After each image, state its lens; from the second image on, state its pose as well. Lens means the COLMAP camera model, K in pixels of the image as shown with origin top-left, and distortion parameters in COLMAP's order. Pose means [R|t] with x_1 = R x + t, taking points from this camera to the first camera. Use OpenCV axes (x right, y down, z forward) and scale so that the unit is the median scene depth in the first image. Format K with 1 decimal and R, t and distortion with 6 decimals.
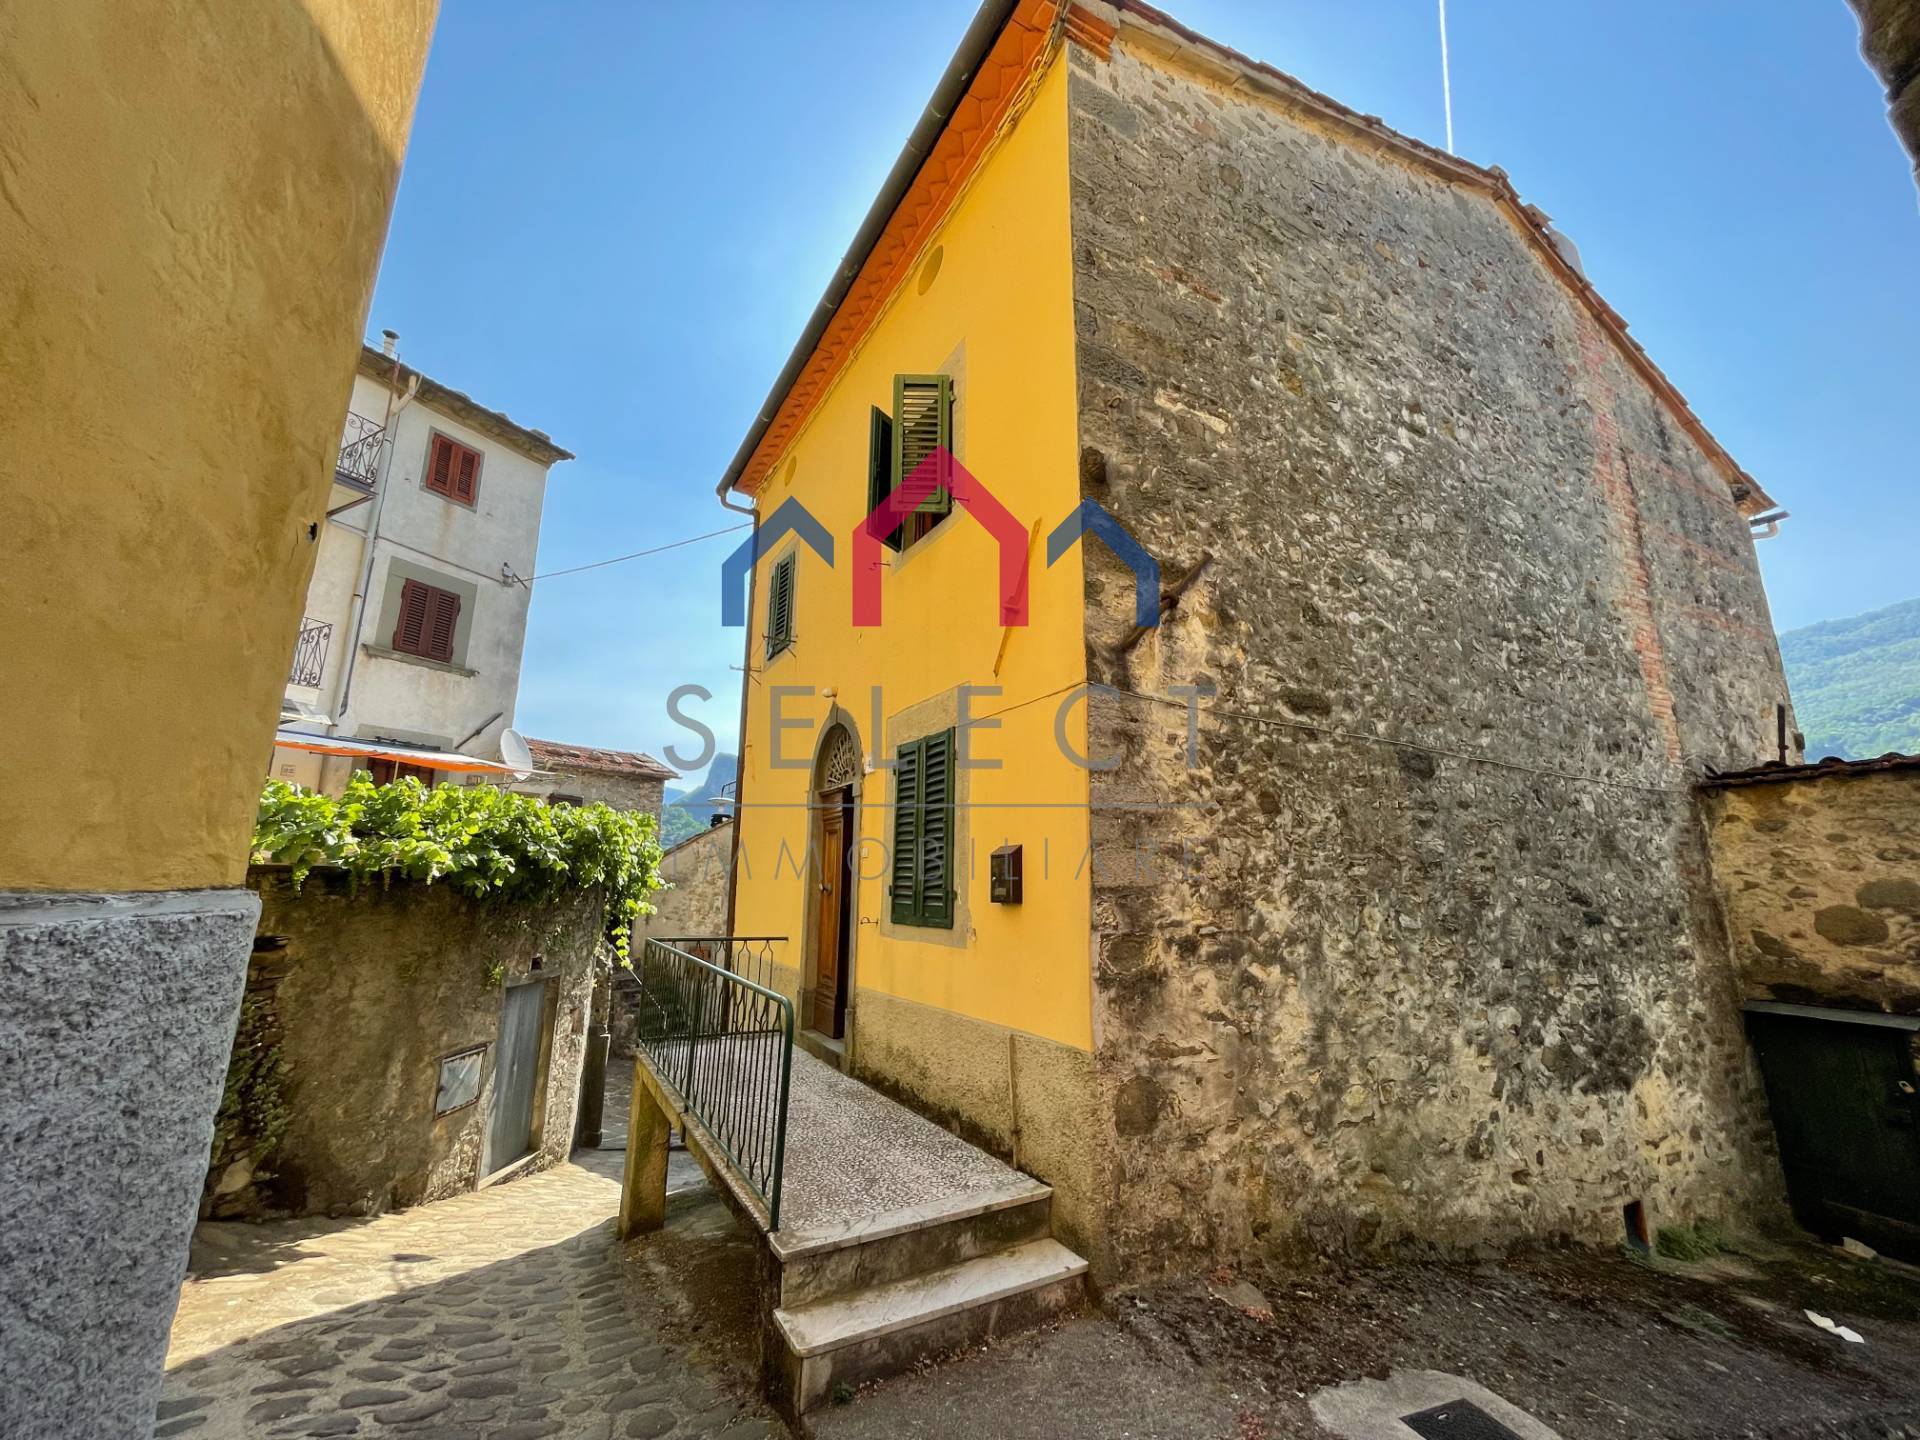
lens RADIAL K [[779.9, 0, 957.3], [0, 779.9, 716.3], [0, 0, 1]] dist [-0.003991, 0.000195]
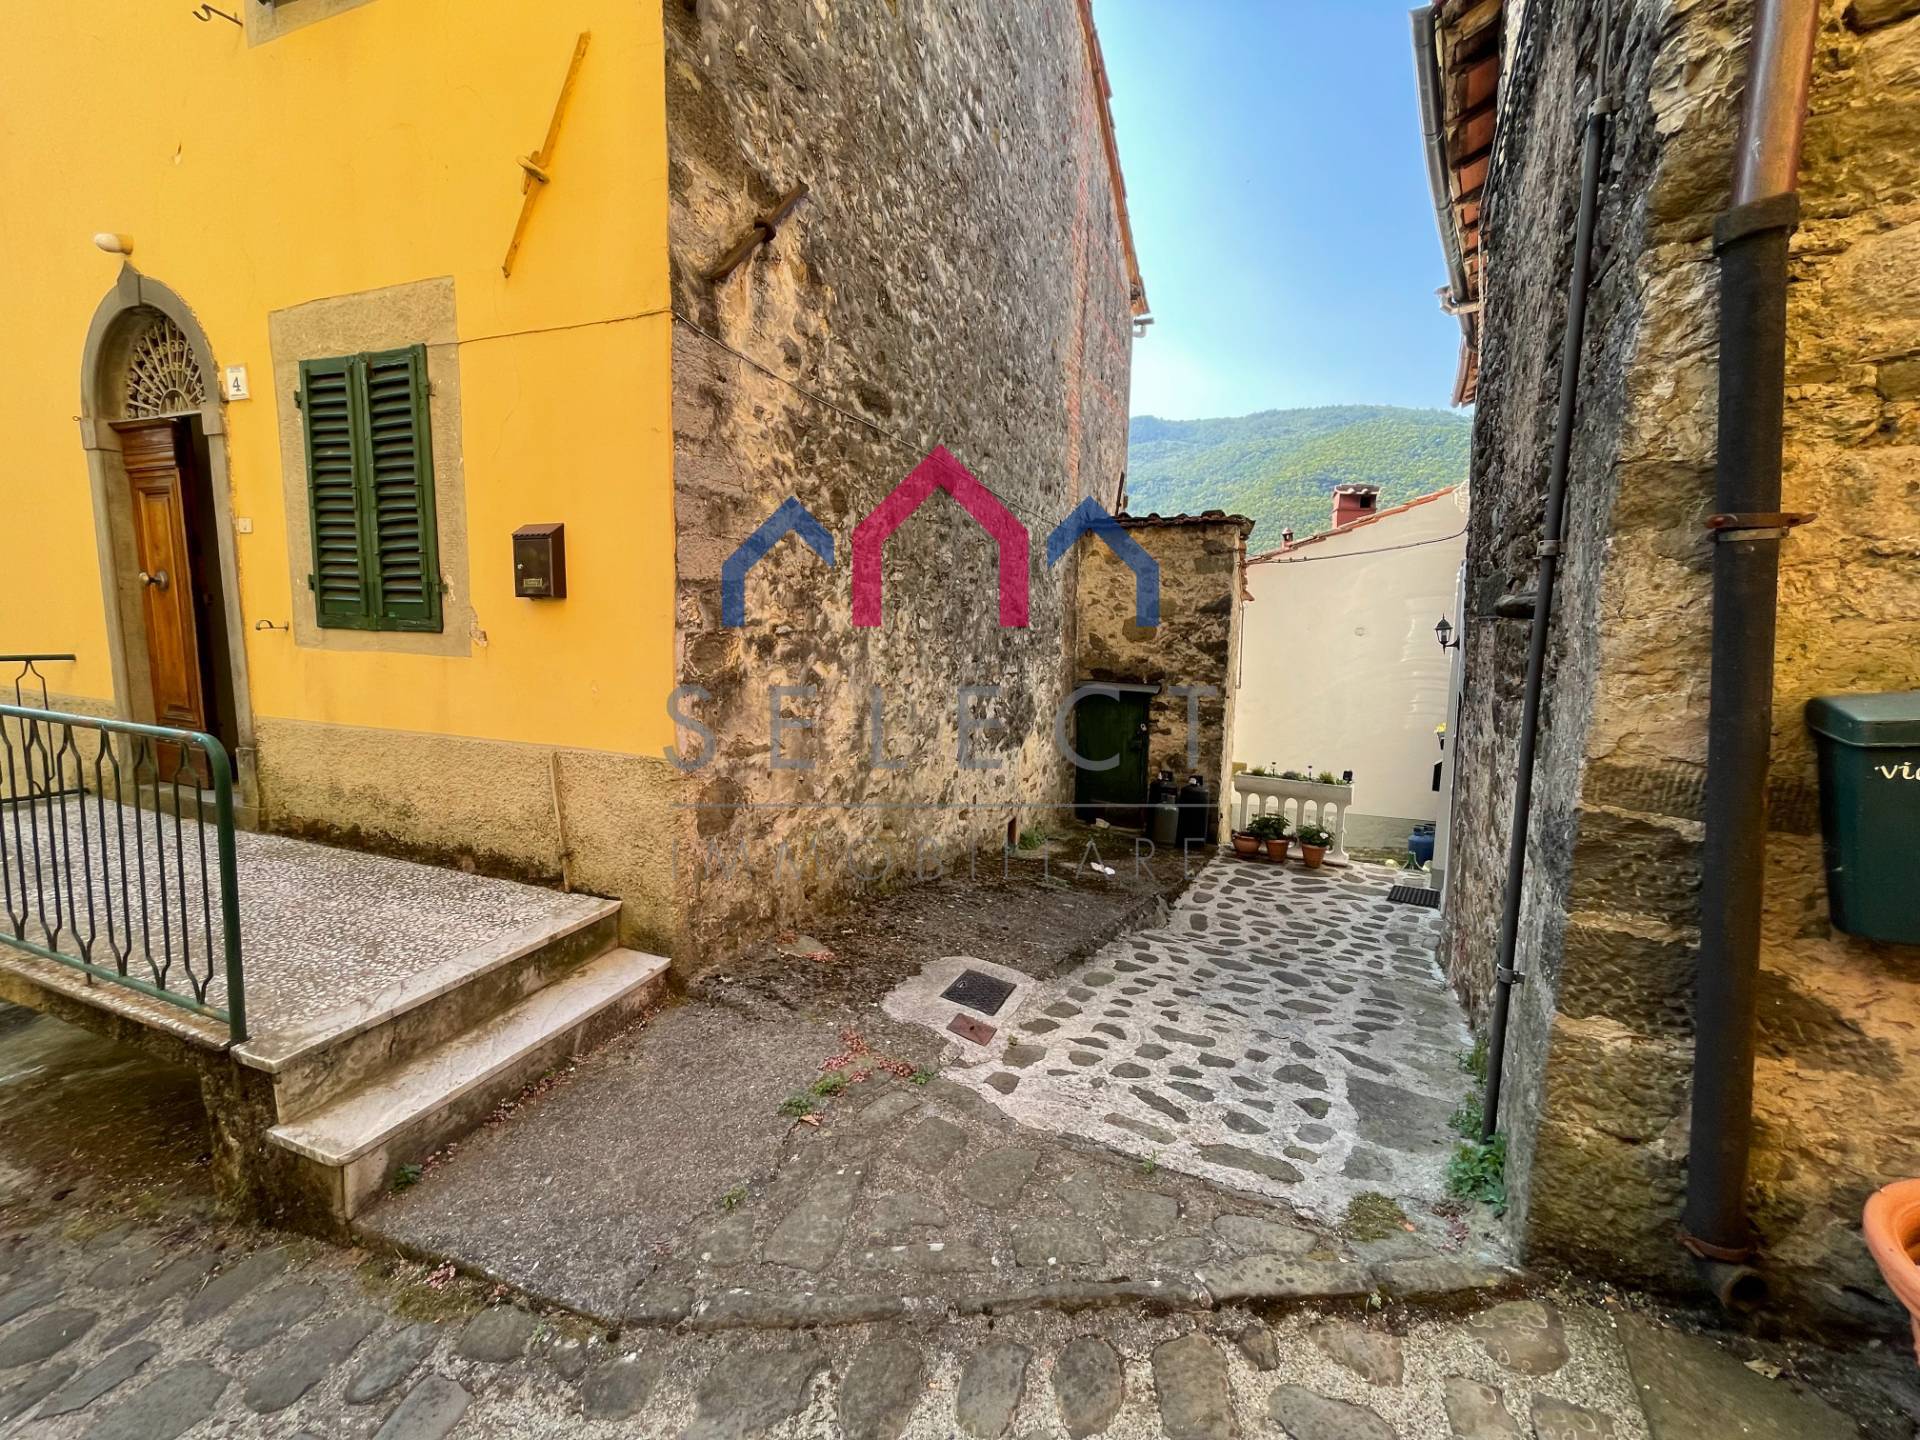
lens RADIAL K [[779.9, 0, 959.6], [0, 779.9, 716.3], [0, 0, 1]] dist [-0.003991, 0.000195]
pose [[0.766933, -0.075307, 0.637294, -0.101310], [-0.153756, 0.942601, 0.296417, 0.045380], [-0.623036, -0.325319, 0.711333, 0.116721]]
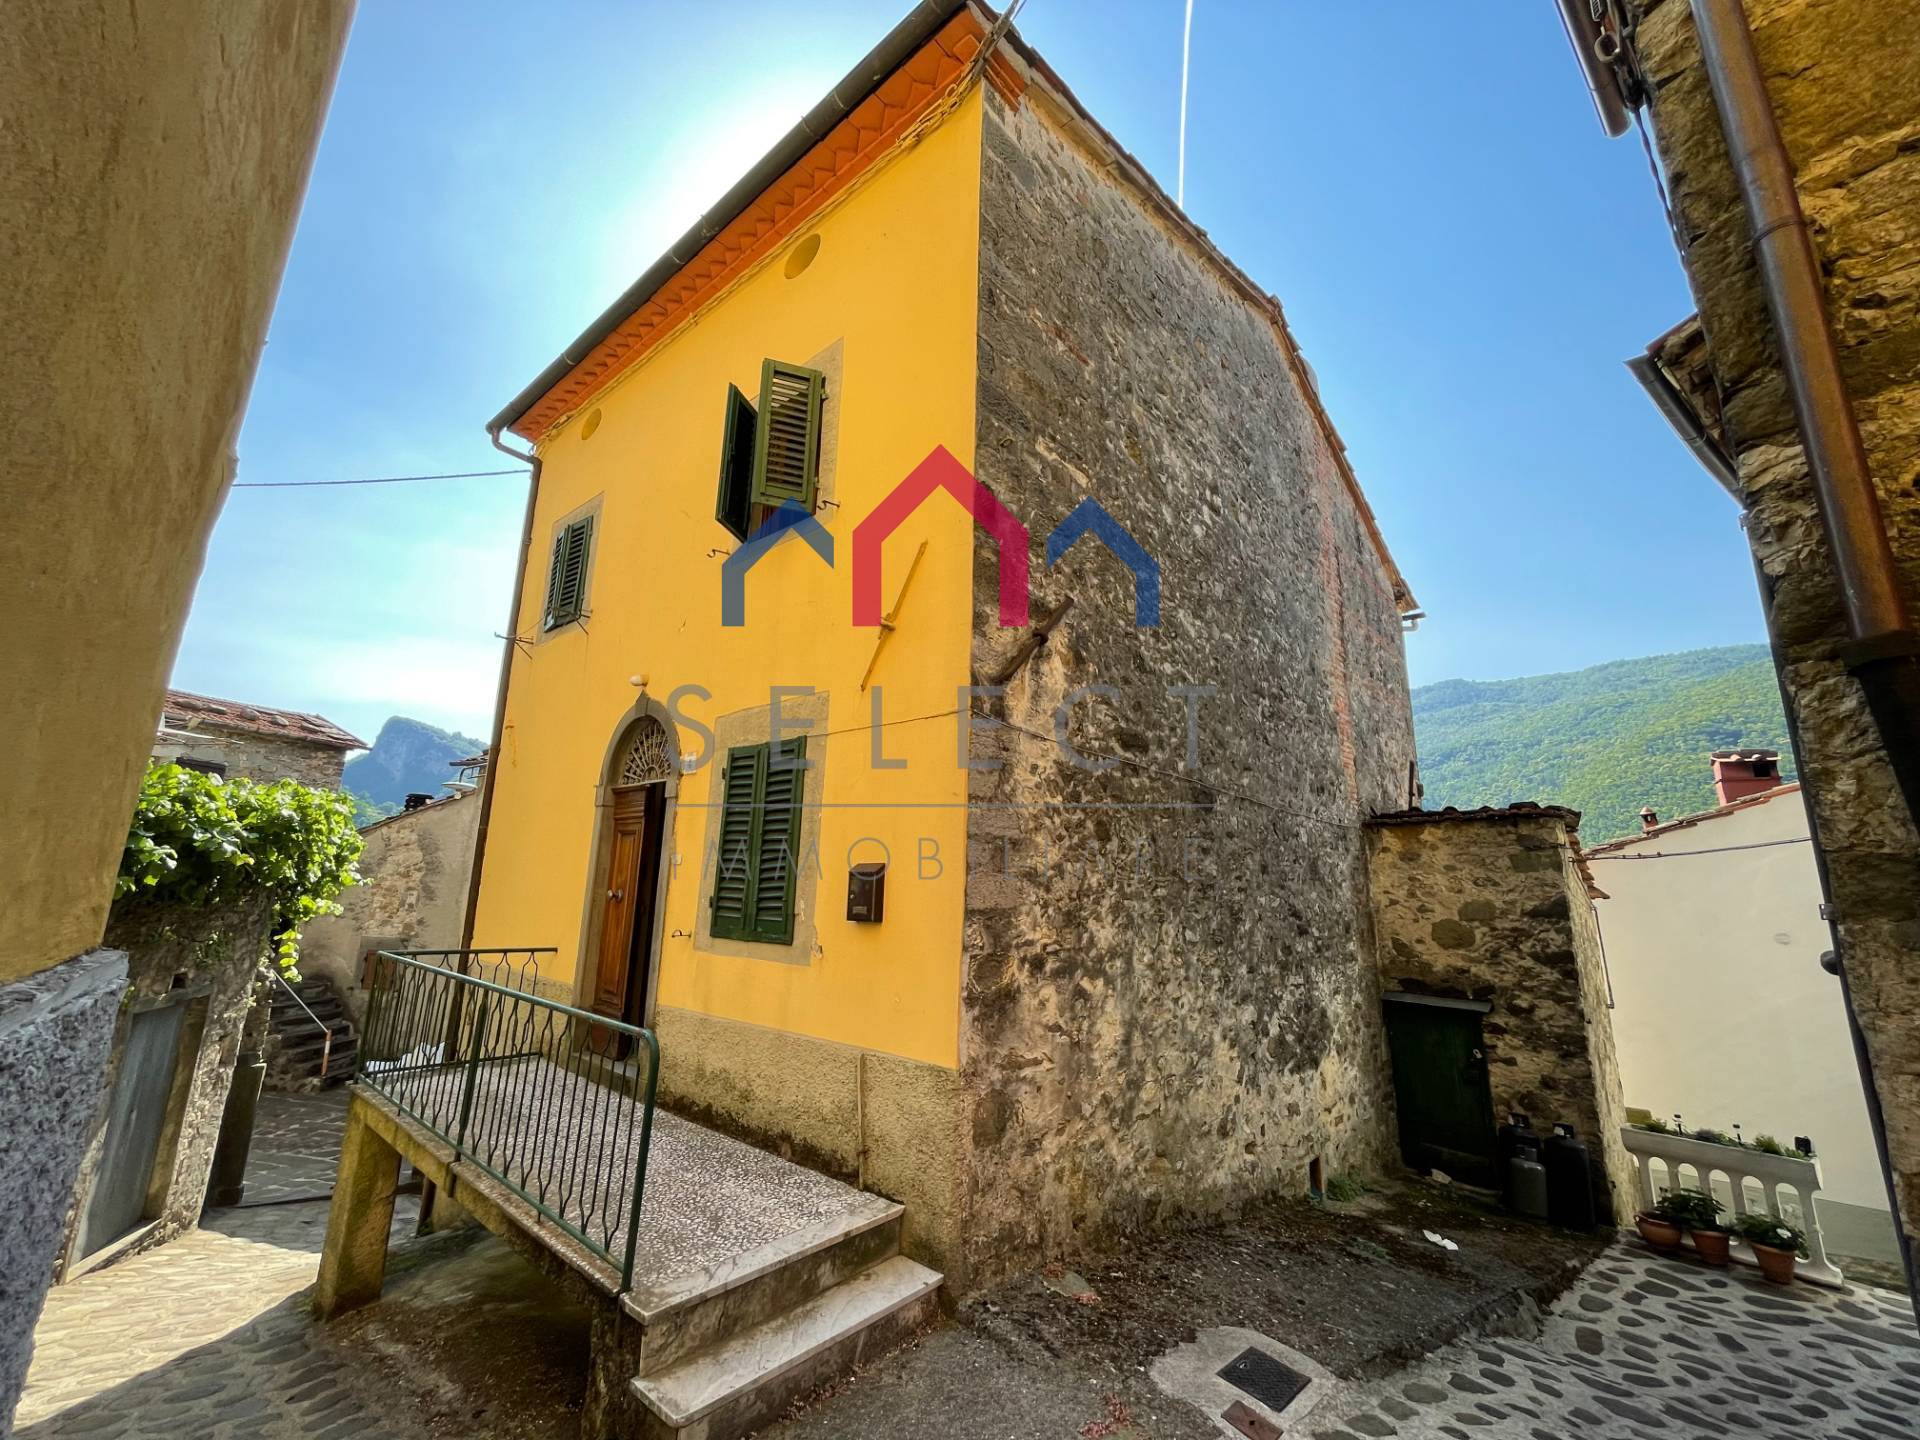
lens RADIAL K [[779.9, 0, 958.4], [0, 779.9, 716.4], [0, 0, 1]] dist [-0.003991, 0.000195]
pose [[0.942446, 0.086765, 0.322905, -0.138423], [-0.088610, 0.996026, -0.009012, -0.018644], [-0.322404, -0.020119, 0.946388, 0.021145]]
